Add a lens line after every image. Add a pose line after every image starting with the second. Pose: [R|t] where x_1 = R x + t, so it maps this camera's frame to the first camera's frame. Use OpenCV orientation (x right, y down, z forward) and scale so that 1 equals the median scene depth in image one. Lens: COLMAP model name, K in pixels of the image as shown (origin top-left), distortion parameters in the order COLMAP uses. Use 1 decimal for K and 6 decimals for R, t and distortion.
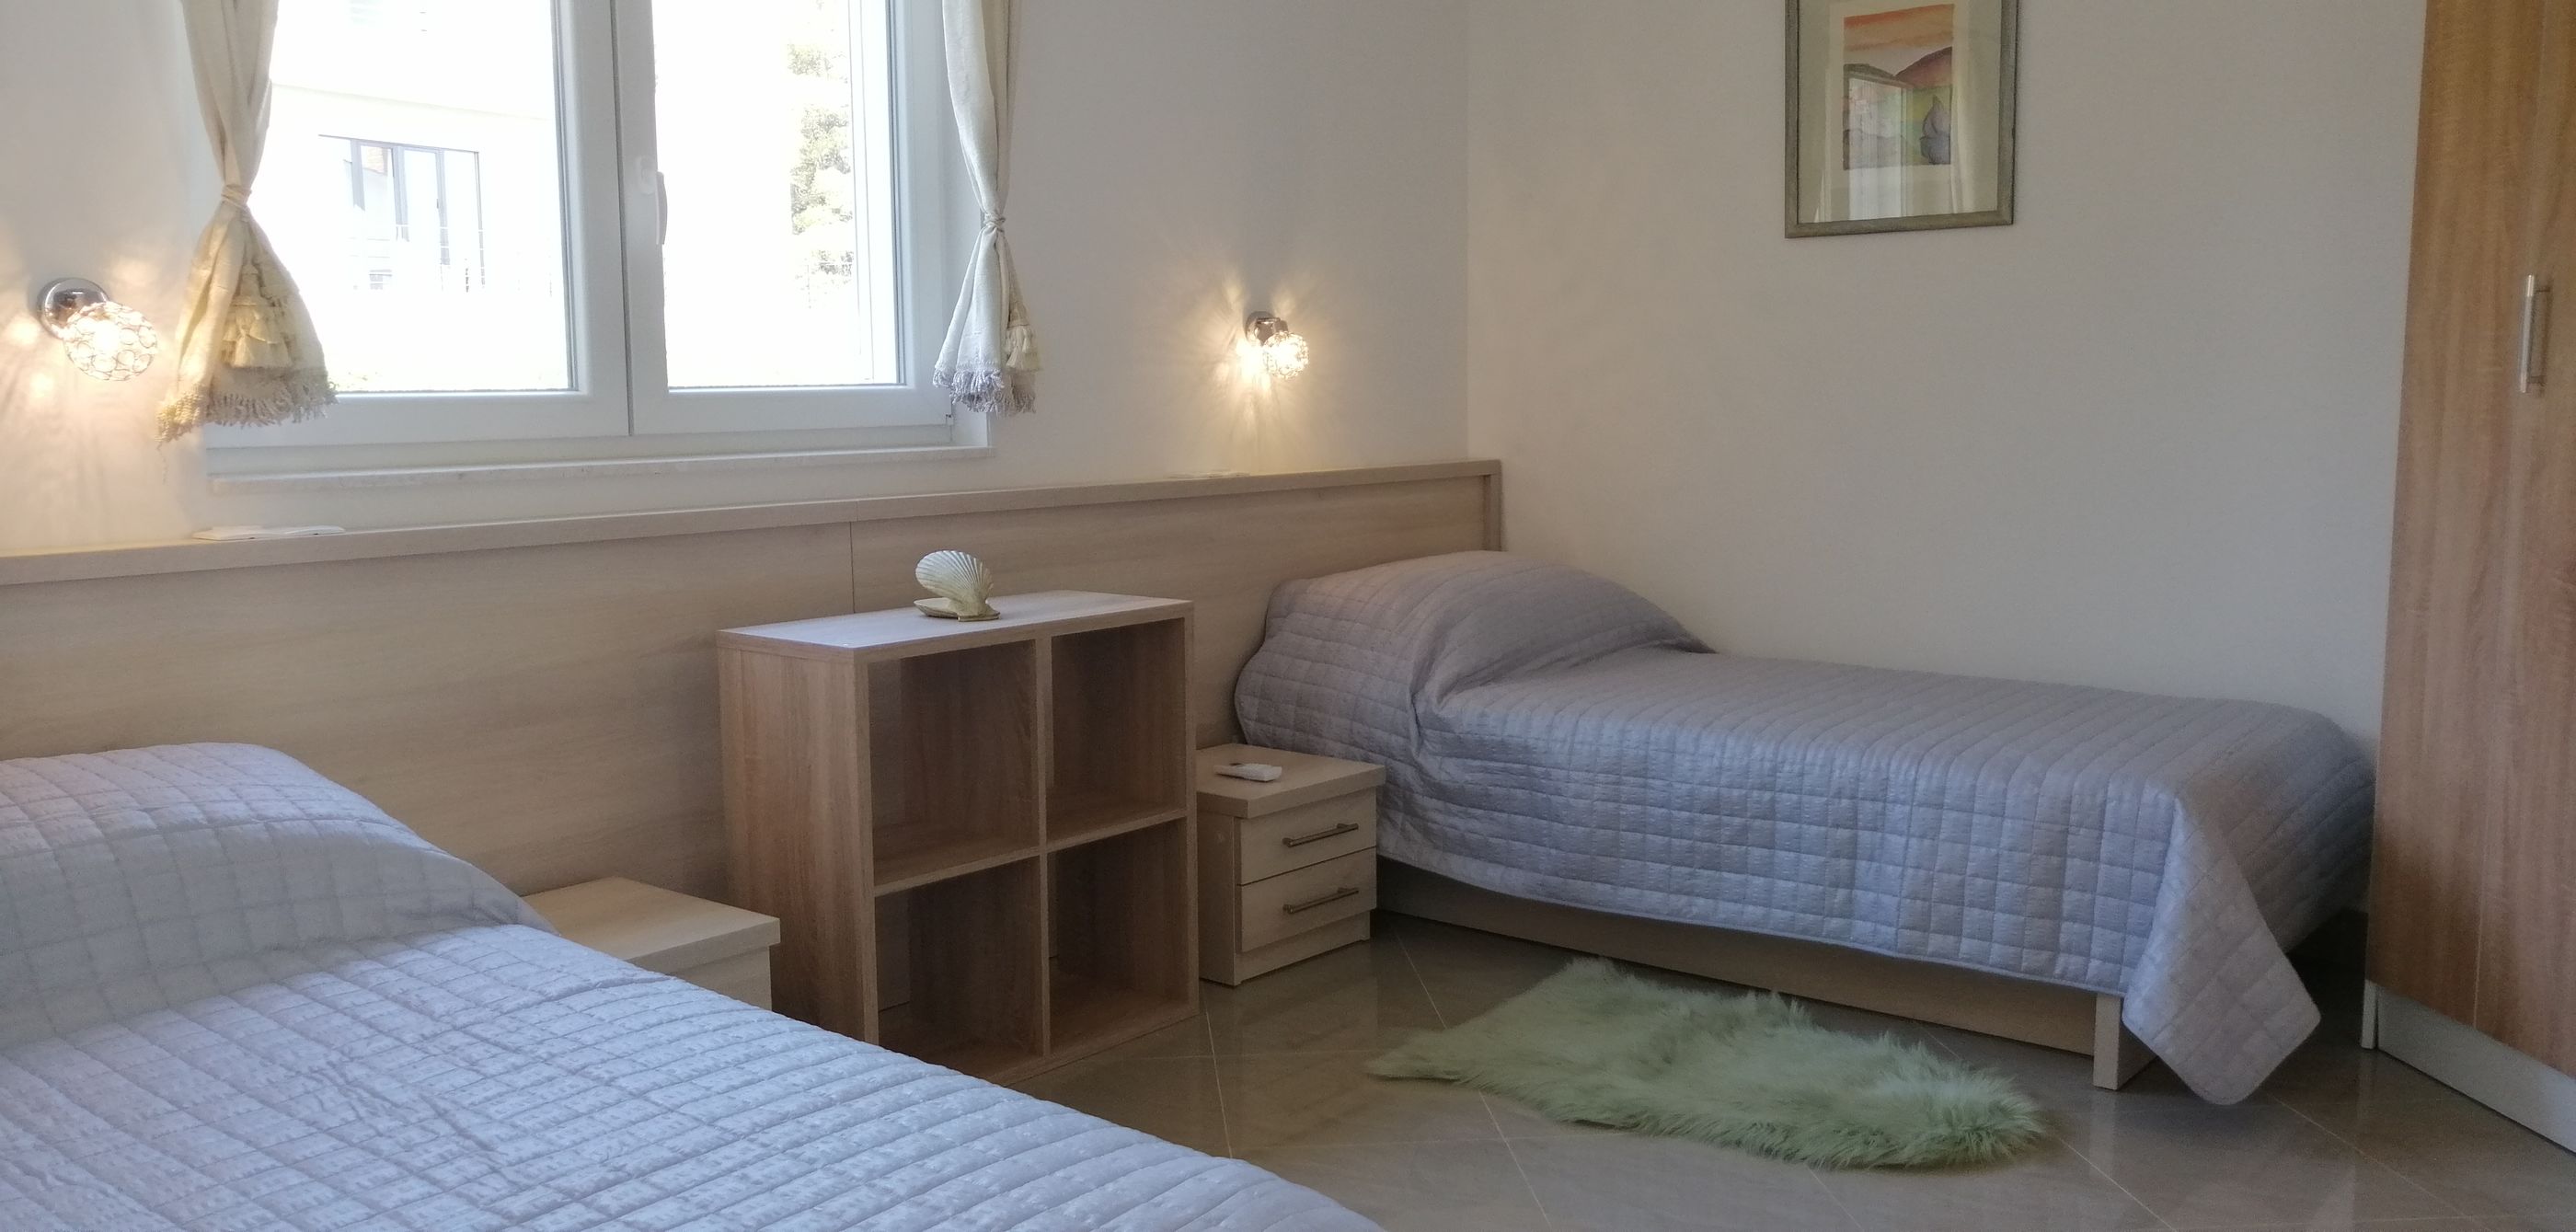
lens RADIAL K [[2031.4, 0, 1291.7], [0, 2031.4, 608.1], [0, 0, 1]] dist [-0.018902, 0.059975]
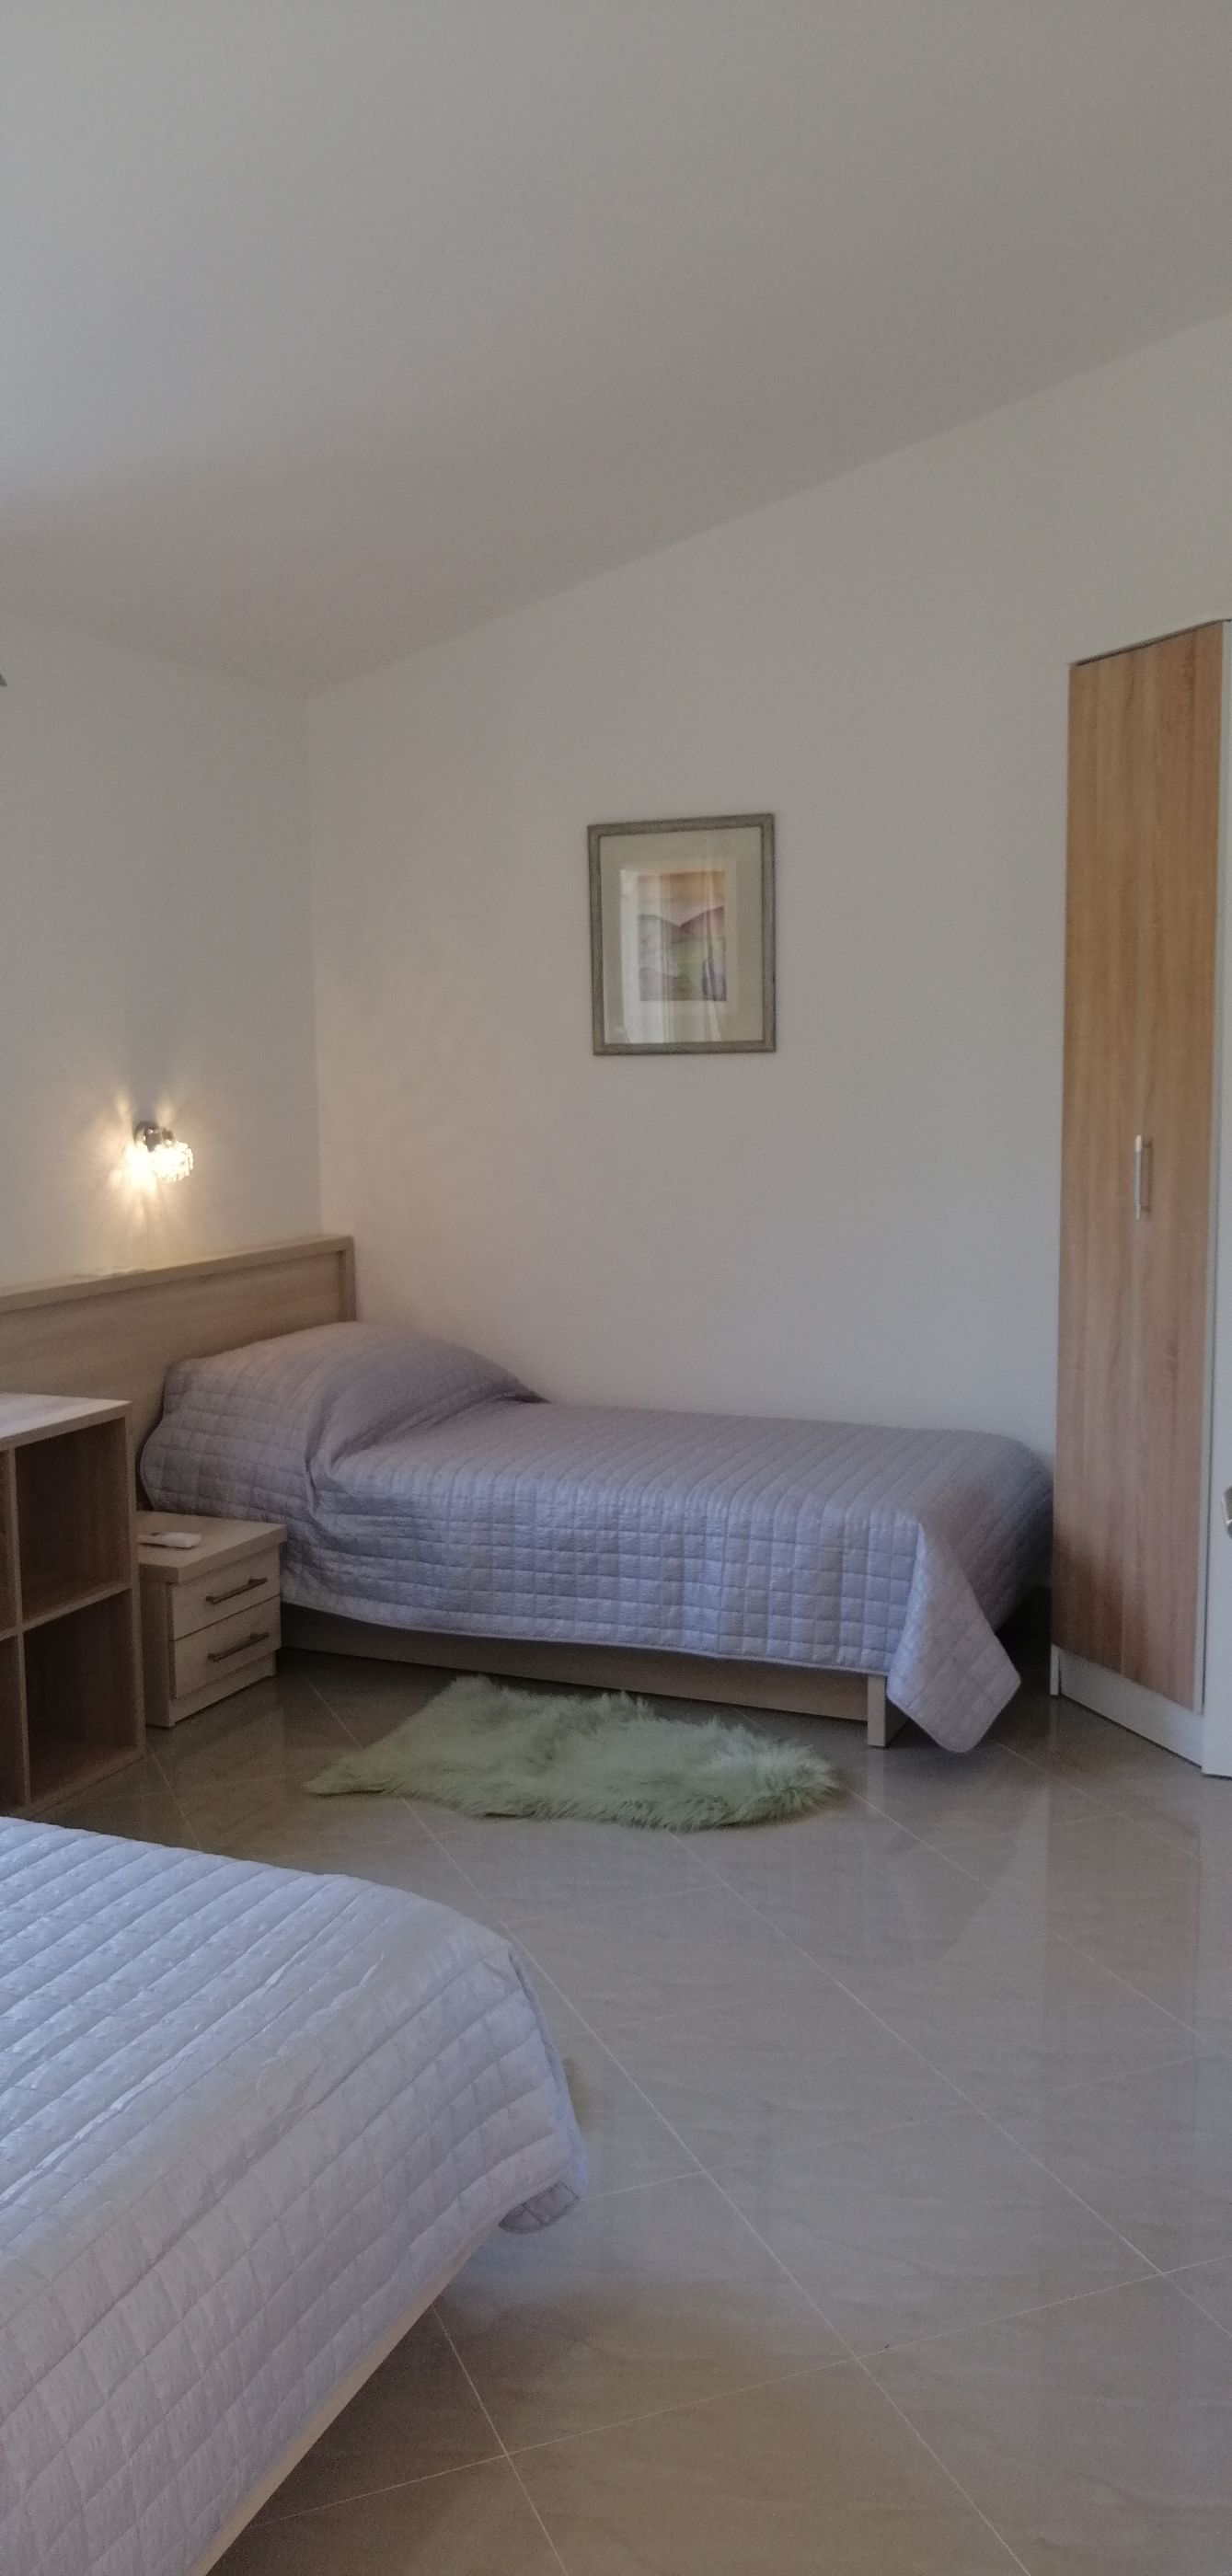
lens RADIAL K [[2031.4, 0, 627.4], [0, 2031.4, 1278.6], [0, 0, 1]] dist [-0.018902, 0.059975]
pose [[0.959138, -0.032948, 0.281012, -0.104608], [0.034509, 0.999404, -0.000608, -0.065754], [-0.280825, 0.010280, 0.959704, -0.202644]]
